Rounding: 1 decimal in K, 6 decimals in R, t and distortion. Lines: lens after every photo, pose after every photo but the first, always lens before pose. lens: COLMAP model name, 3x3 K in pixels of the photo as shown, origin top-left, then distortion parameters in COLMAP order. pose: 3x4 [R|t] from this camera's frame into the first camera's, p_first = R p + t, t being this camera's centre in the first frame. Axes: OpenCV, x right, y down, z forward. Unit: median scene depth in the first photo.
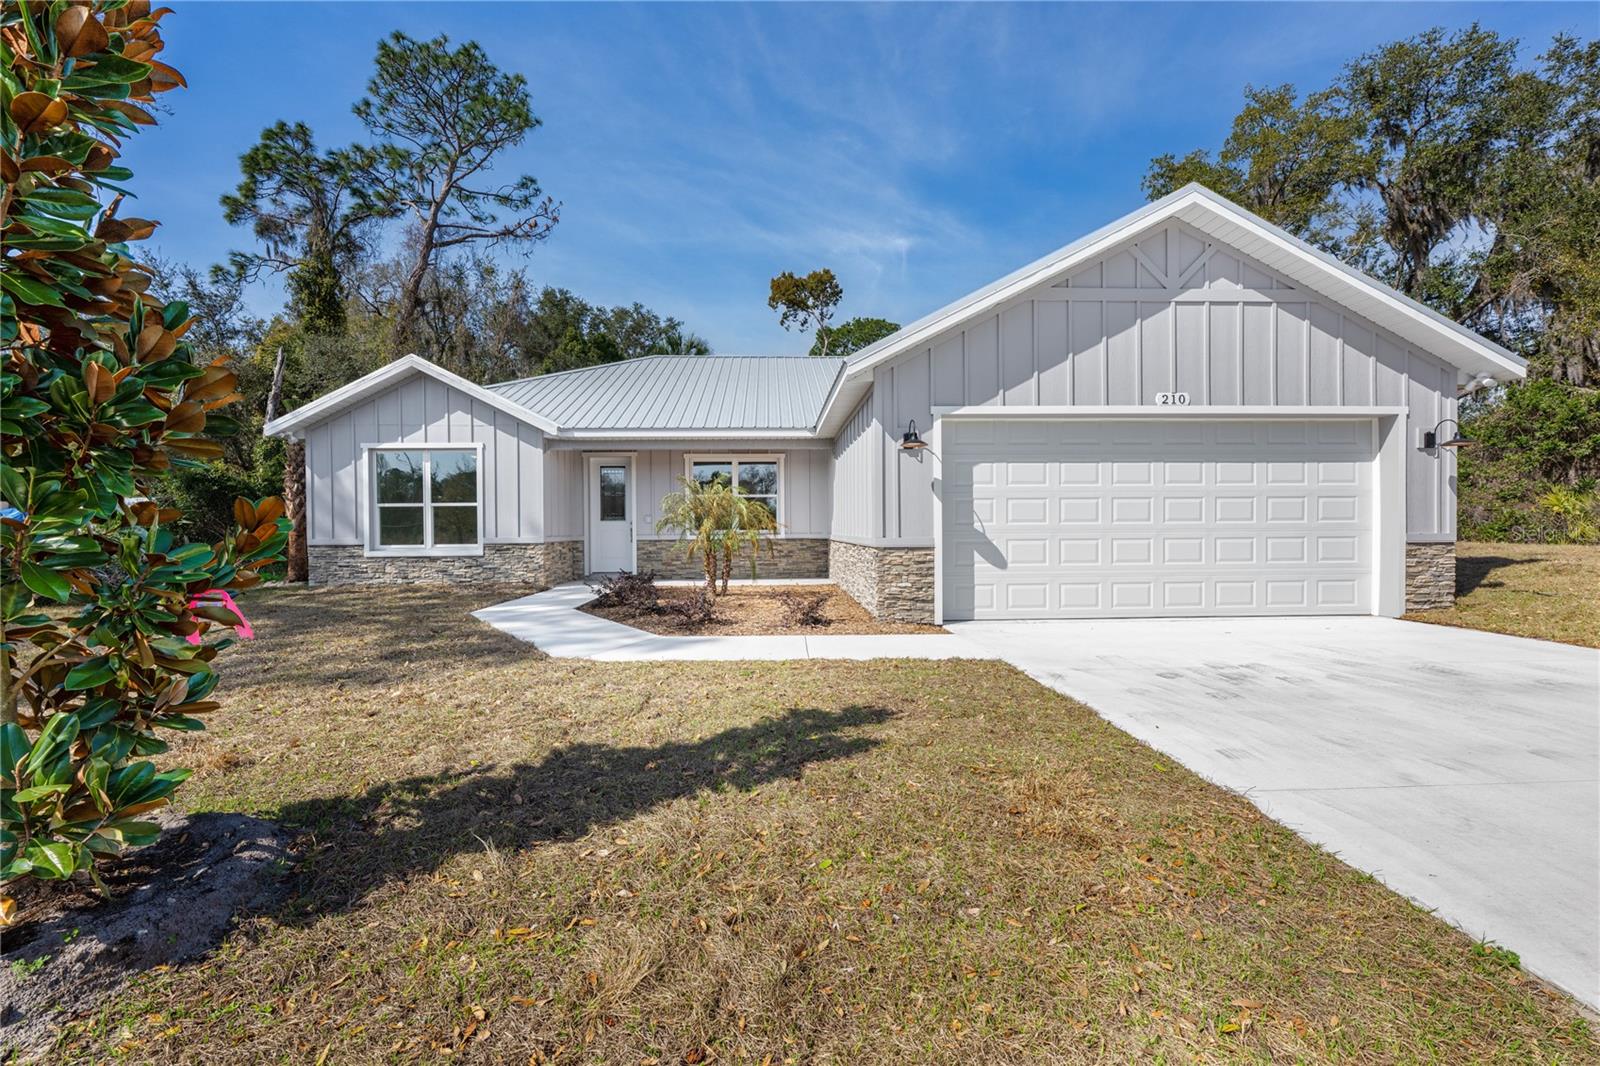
lens RADIAL K [[637.9, 0, 798.6], [0, 637.9, 534.3], [0, 0, 1]] dist [-0.001526, 0.000870]
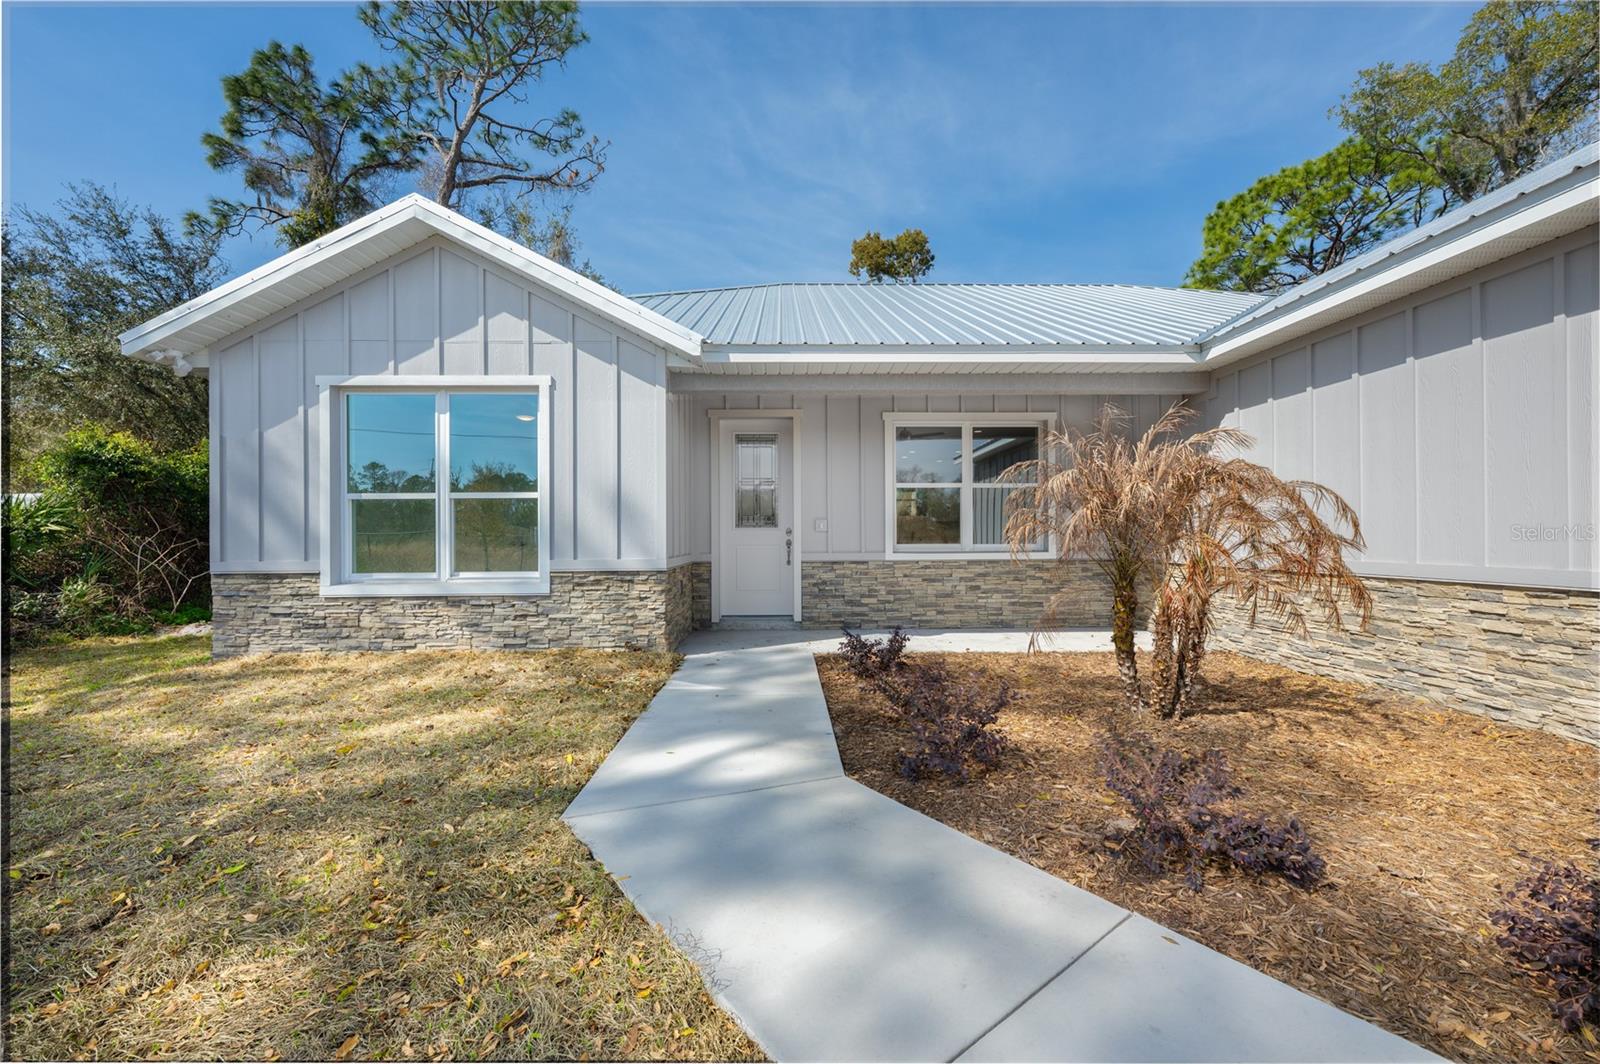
lens RADIAL K [[632.0, 0, 797.1], [0, 632.0, 533.5], [0, 0, 1]] dist [-0.001149, -0.000624]
pose [[0.999801, 0.002434, -0.019788, -0.131983], [-0.002713, 0.999897, -0.014066, -0.004228], [0.019752, 0.014117, 0.999705, 0.228800]]
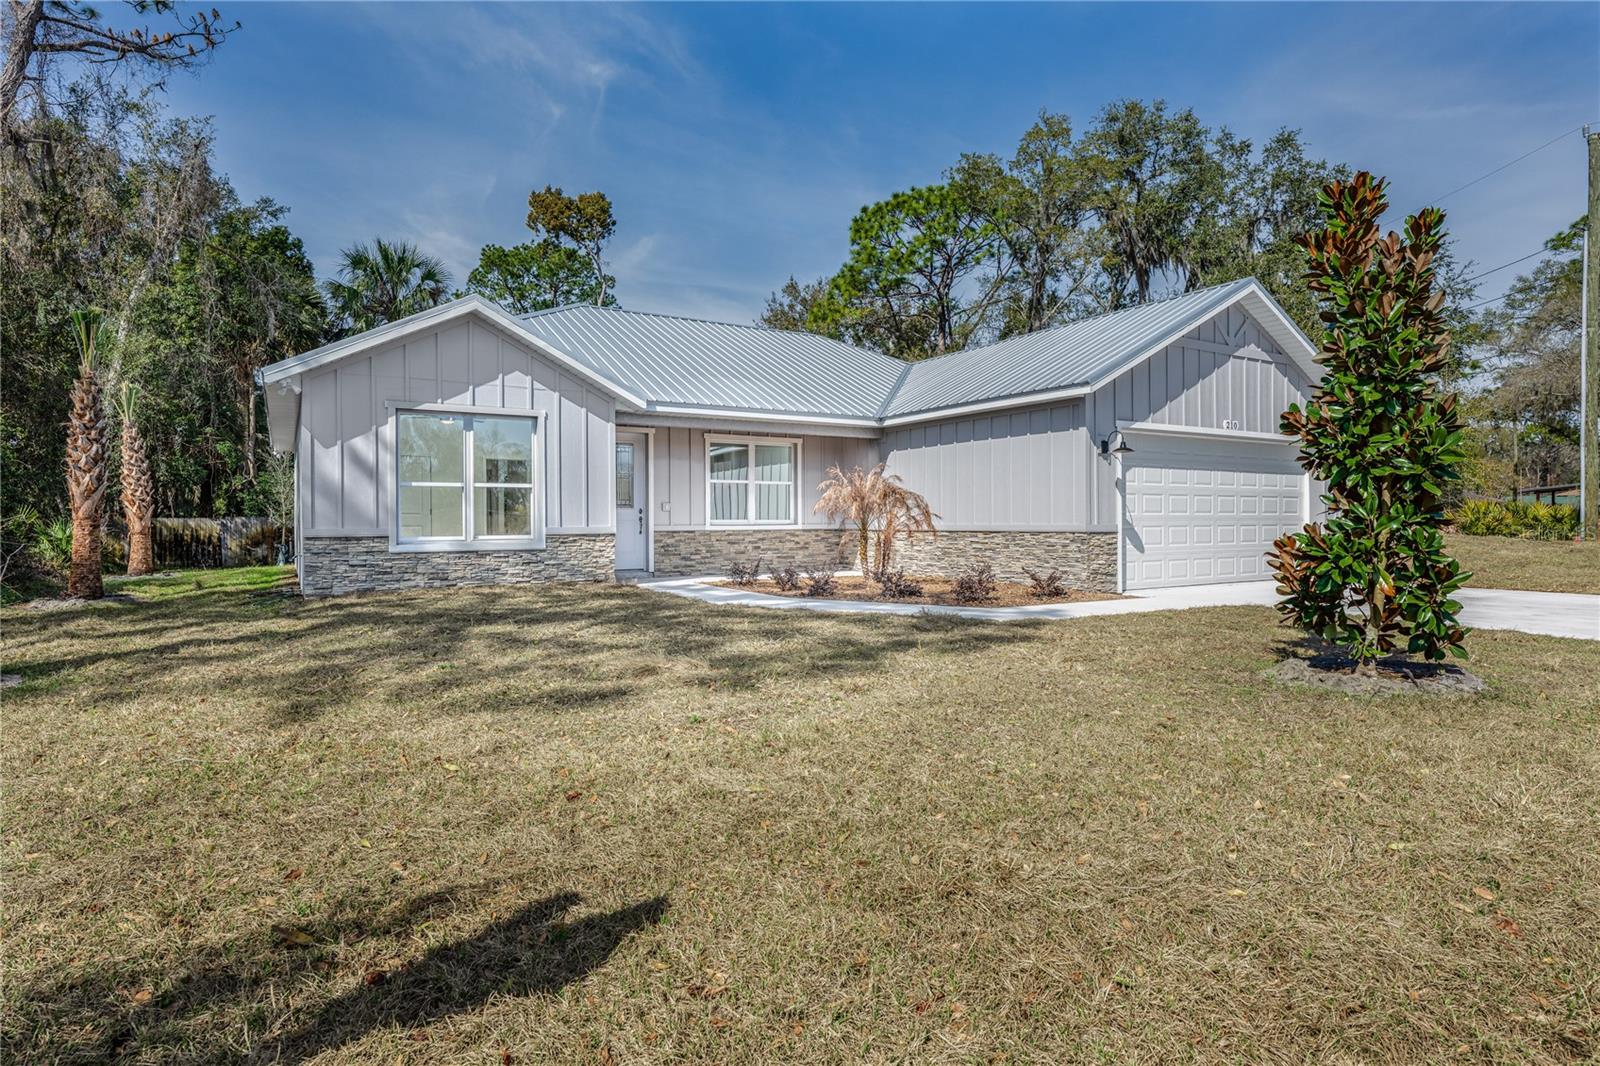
lens RADIAL K [[854.3, 0, 795.9], [0, 854.3, 530.4], [0, 0, 1]] dist [-0.004316, -0.001249]
pose [[0.874721, -0.000984, 0.484625, -0.344298], [0.001806, 0.999998, -0.001230, 0.005325], [-0.484623, 0.001951, 0.874721, -0.051193]]
